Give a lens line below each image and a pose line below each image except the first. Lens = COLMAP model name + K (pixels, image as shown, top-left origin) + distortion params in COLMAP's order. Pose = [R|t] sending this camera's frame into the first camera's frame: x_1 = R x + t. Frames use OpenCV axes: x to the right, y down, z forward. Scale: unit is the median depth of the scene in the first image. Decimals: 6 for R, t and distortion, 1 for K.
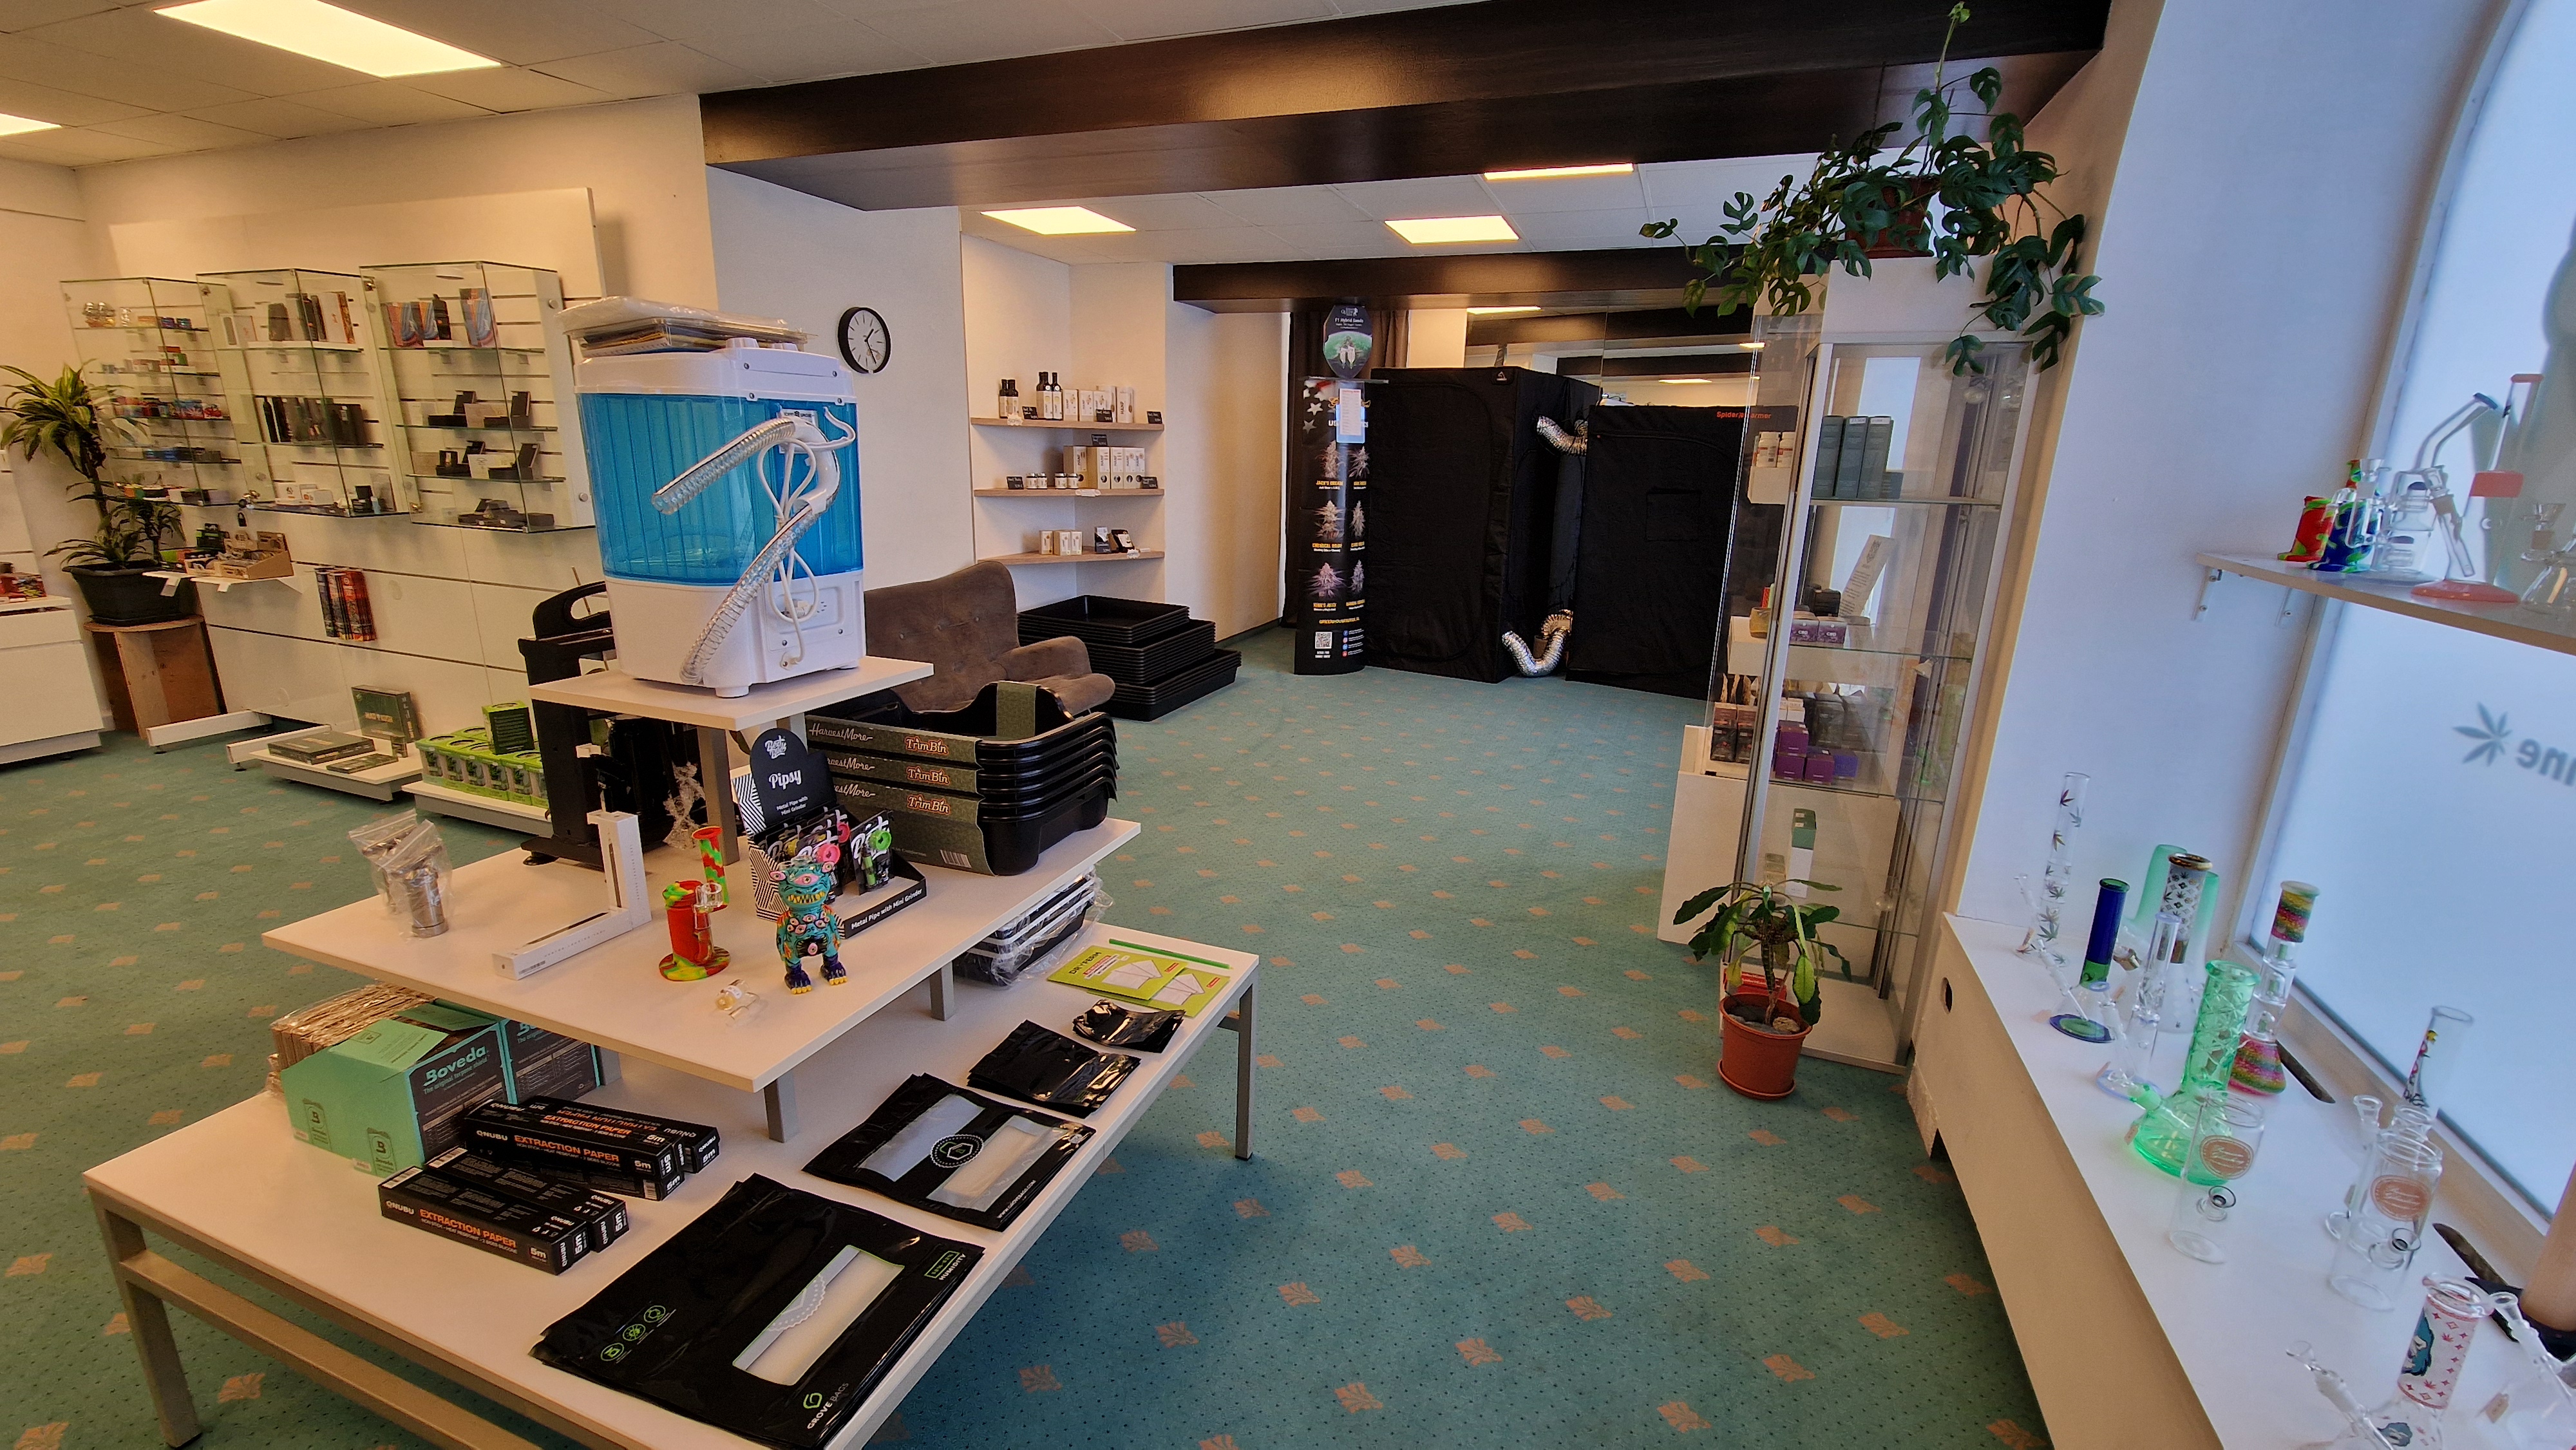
lens RADIAL K [[1051.0, 0, 1288.0], [0, 1051.0, 725.0], [0, 0, 1]] dist [-0.000404, 0.000018]
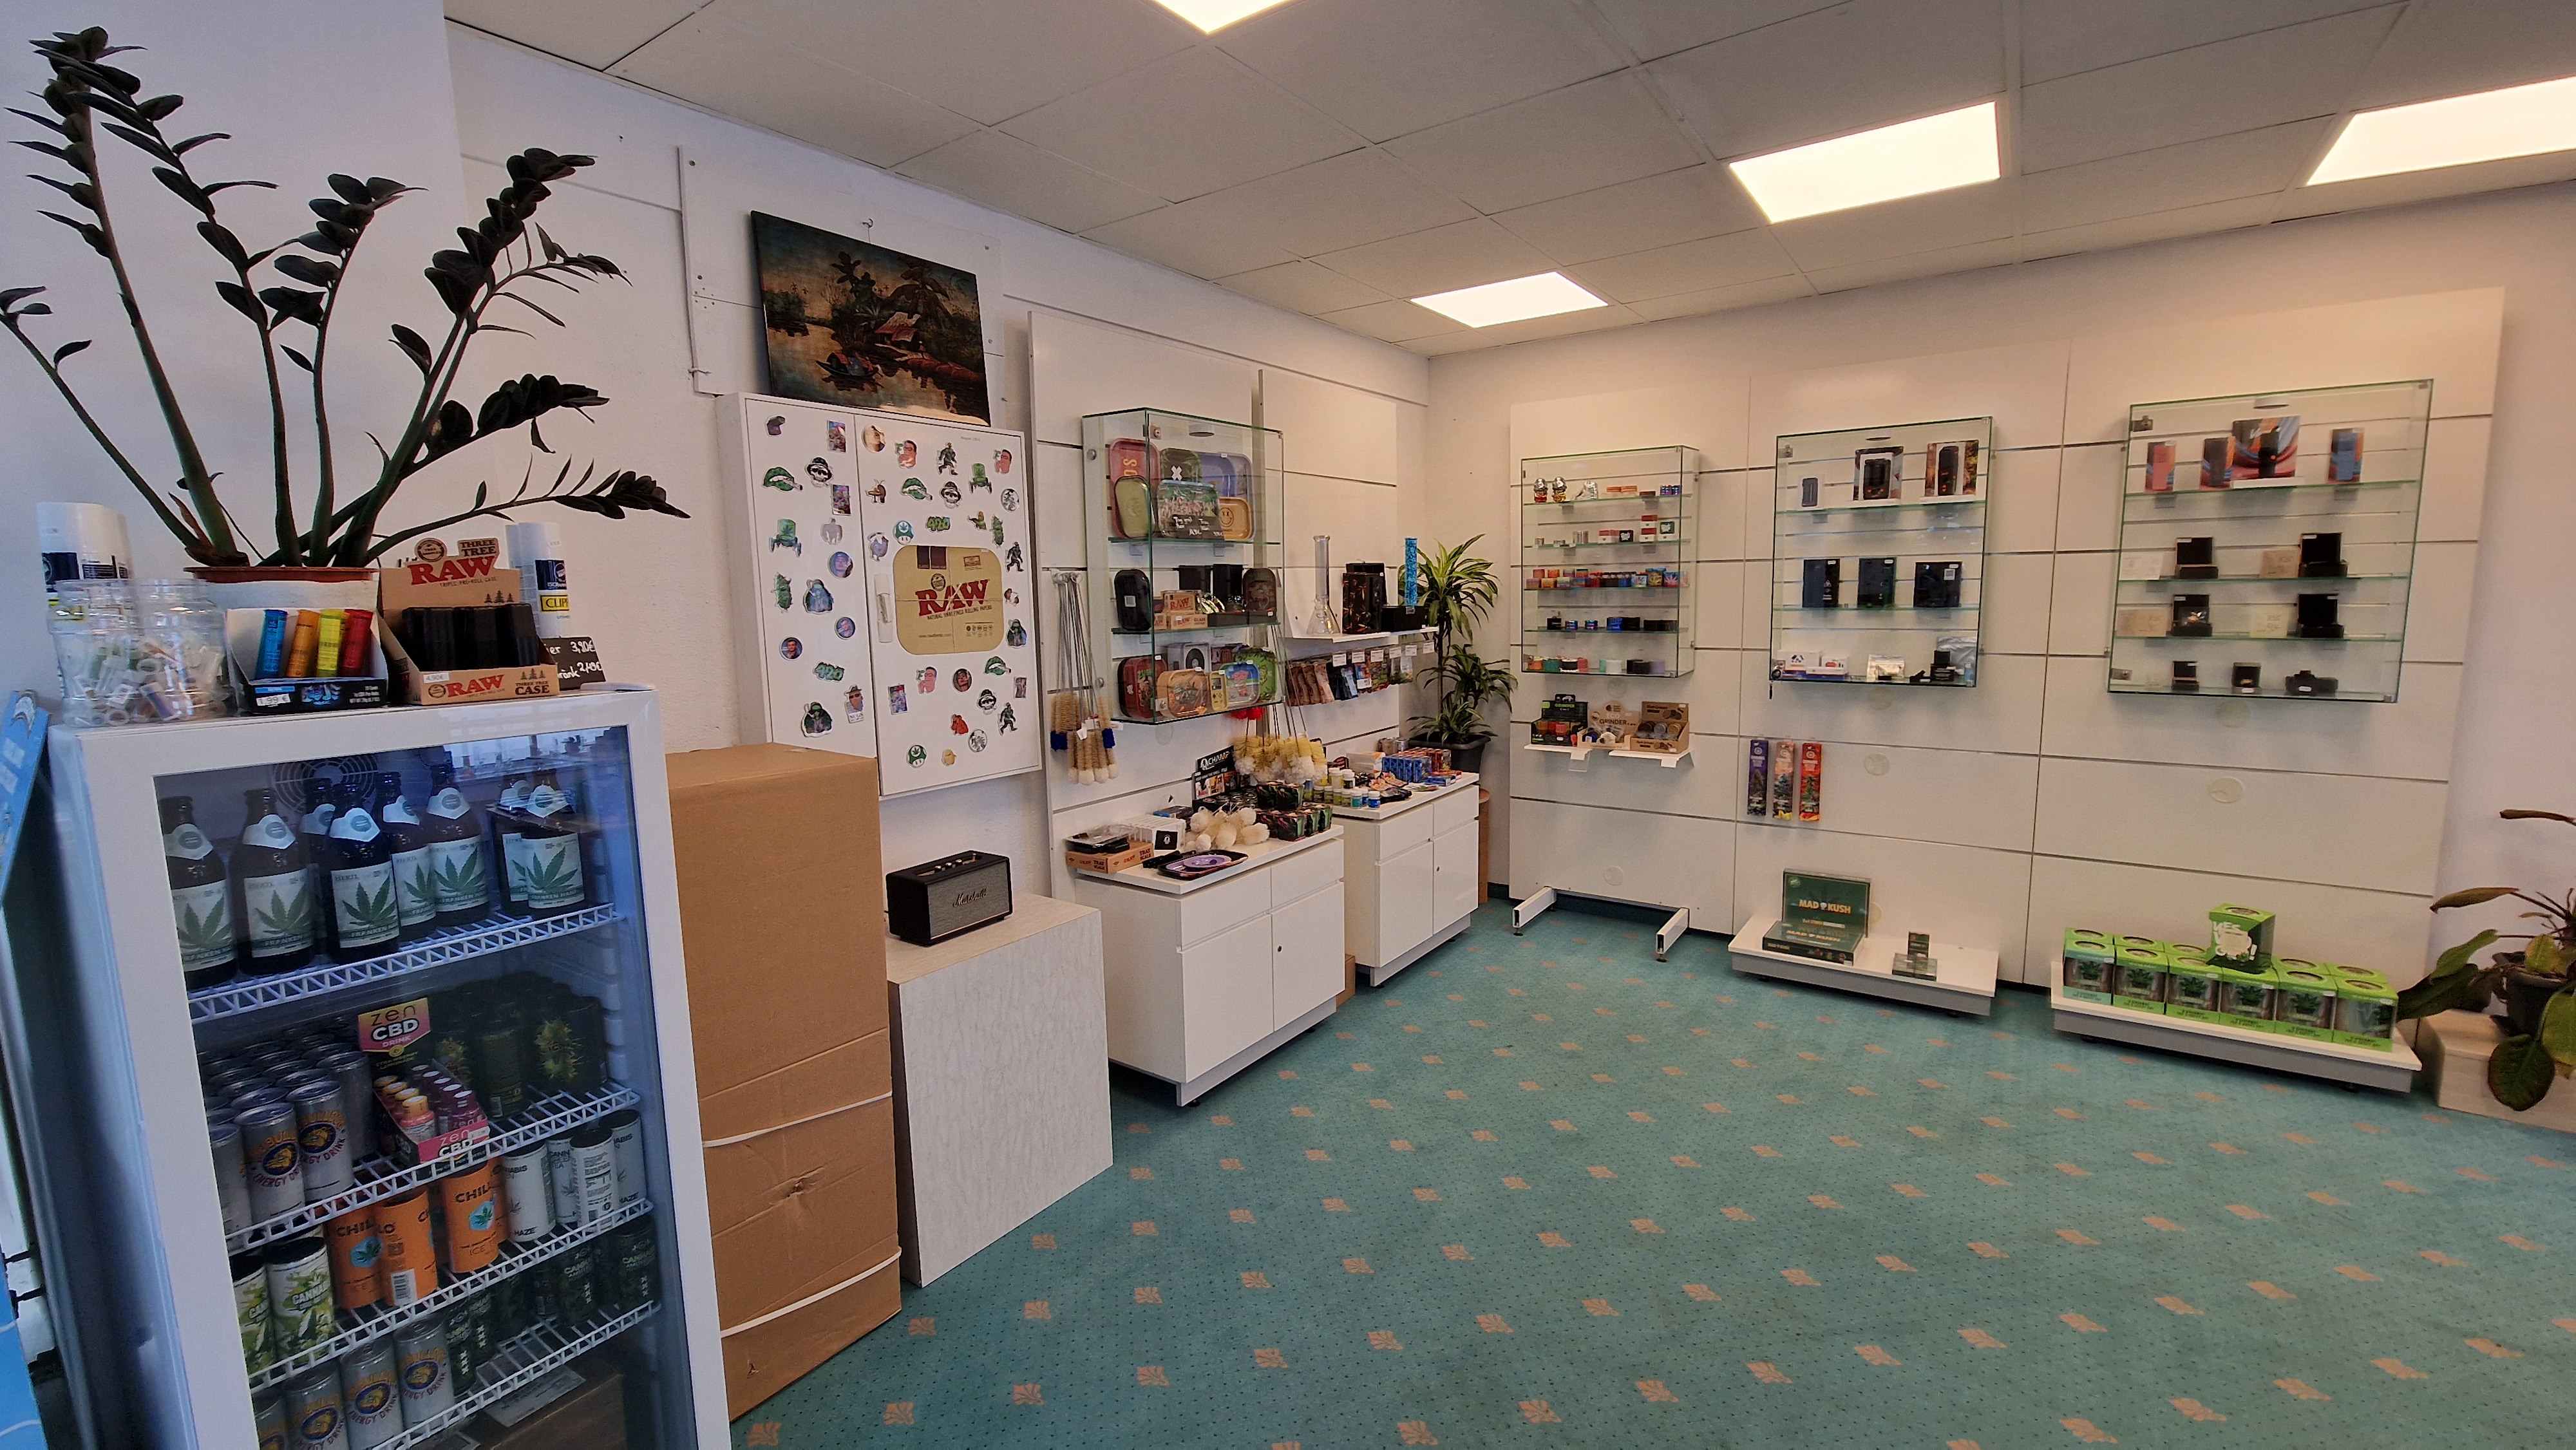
lens RADIAL K [[1051.0, 0, 1288.0], [0, 1051.0, 725.0], [0, 0, 1]] dist [-0.000404, 0.000018]
pose [[0.970032, -0.010045, -0.242770, -1.220716], [-0.021940, 0.991442, -0.128687, -0.040209], [0.241985, 0.130157, 0.961510, 0.018232]]
